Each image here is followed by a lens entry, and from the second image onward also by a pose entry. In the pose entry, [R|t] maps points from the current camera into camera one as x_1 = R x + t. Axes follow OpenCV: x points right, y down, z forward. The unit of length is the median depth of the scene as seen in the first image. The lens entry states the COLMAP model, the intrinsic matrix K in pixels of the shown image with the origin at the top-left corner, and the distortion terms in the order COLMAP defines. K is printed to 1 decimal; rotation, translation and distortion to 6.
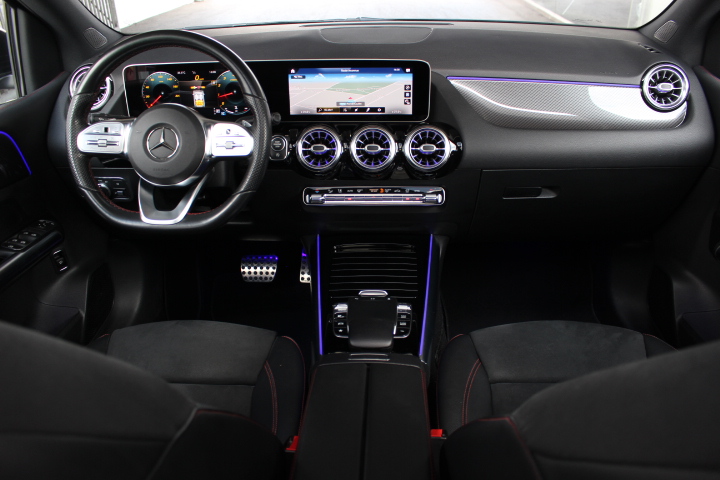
lens RADIAL K [[611.4, 0, 364.6], [0, 611.4, 238.9], [0, 0, 1]] dist [-0.118316, 0.042520]
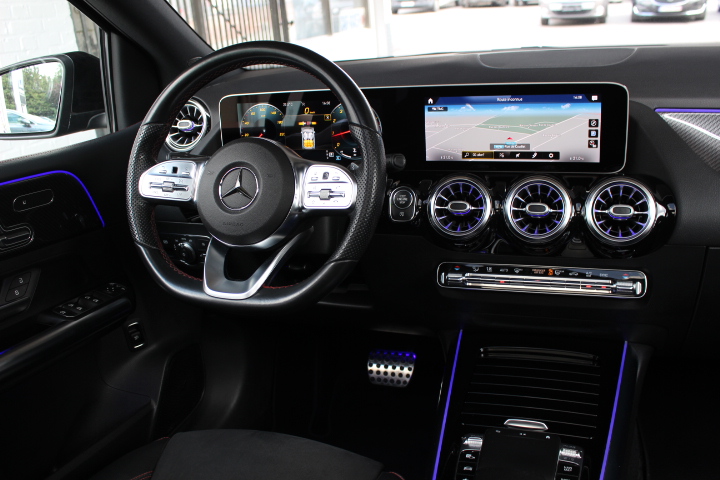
lens RADIAL K [[683.6, 0, 358.7], [0, 683.6, 240.0], [0, 0, 1]] dist [-0.101917, 0.000000]
pose [[0.954727, 0.041044, -0.294639, 0.046910], [-0.079248, 0.989737, -0.118917, -0.007661], [0.286734, 0.136883, 0.948181, 0.222138]]
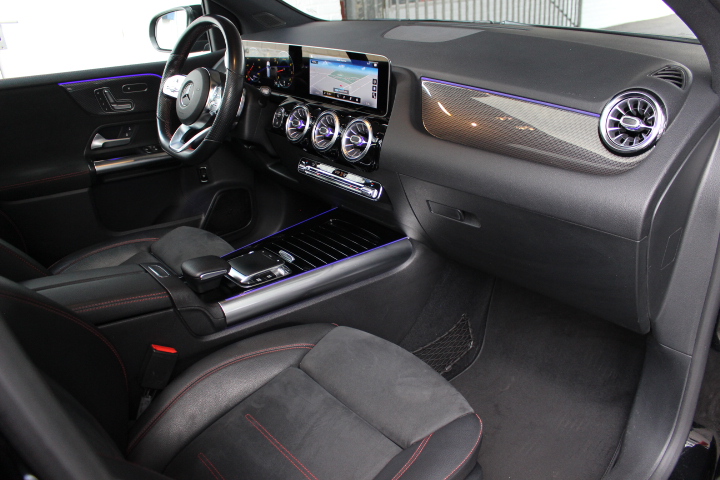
lens RADIAL K [[611.4, 0, 360.1], [0, 611.4, 240.2], [0, 0, 1]] dist [-0.118316, 0.042520]
pose [[0.663083, 0.297074, -0.687072, 0.848200], [-0.304286, 0.945590, 0.115189, -0.105418], [0.683908, 0.132687, 0.717401, 0.275504]]
